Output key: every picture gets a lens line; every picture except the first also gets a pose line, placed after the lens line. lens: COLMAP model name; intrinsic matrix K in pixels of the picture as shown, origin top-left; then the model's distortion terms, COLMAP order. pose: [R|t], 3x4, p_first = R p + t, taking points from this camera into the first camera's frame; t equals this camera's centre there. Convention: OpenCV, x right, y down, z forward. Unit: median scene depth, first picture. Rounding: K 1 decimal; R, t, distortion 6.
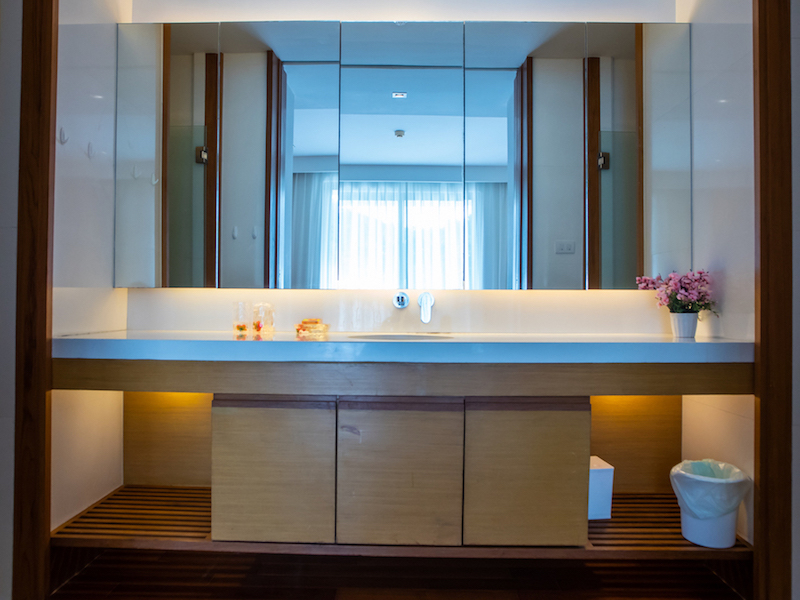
lens RADIAL K [[586.5, 0, 400.0], [0, 586.5, 300.0], [0, 0, 1]] dist [-0.076646, 0.052934]
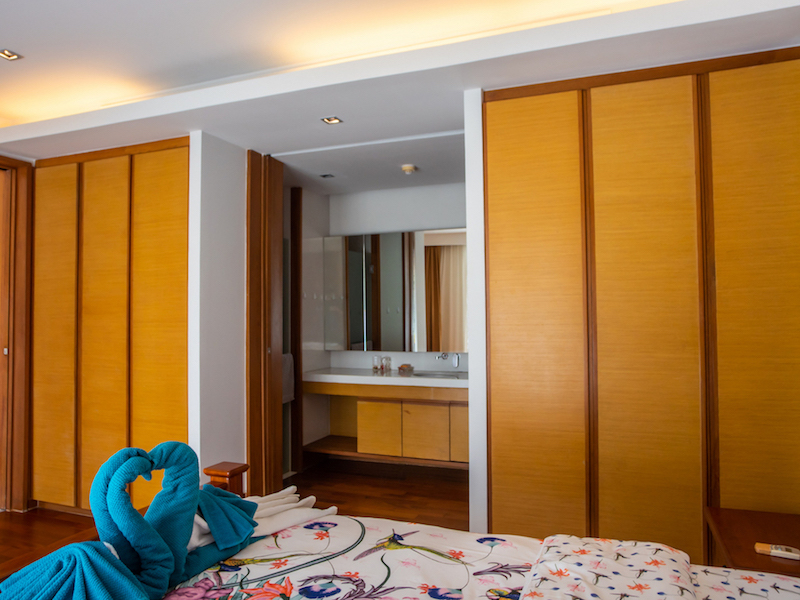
lens RADIAL K [[586.5, 0, 400.0], [0, 586.5, 300.0], [0, 0, 1]] dist [-0.076646, 0.052934]
pose [[0.935445, -0.025759, -0.352533, 0.810700], [0.012108, 0.999091, -0.040872, -0.167483], [0.353265, 0.033965, 0.934906, -1.446821]]
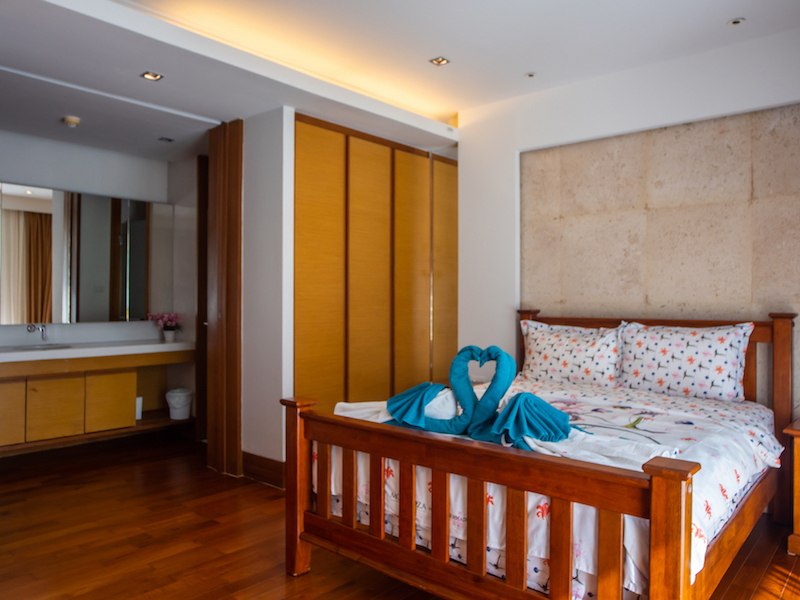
lens RADIAL K [[586.5, 0, 400.0], [0, 586.5, 300.0], [0, 0, 1]] dist [-0.076646, 0.052934]
pose [[0.663788, -0.005562, 0.747900, -0.804208], [0.006444, 0.999978, 0.001717, -0.125164], [-0.747893, 0.003680, 0.663809, -1.565161]]
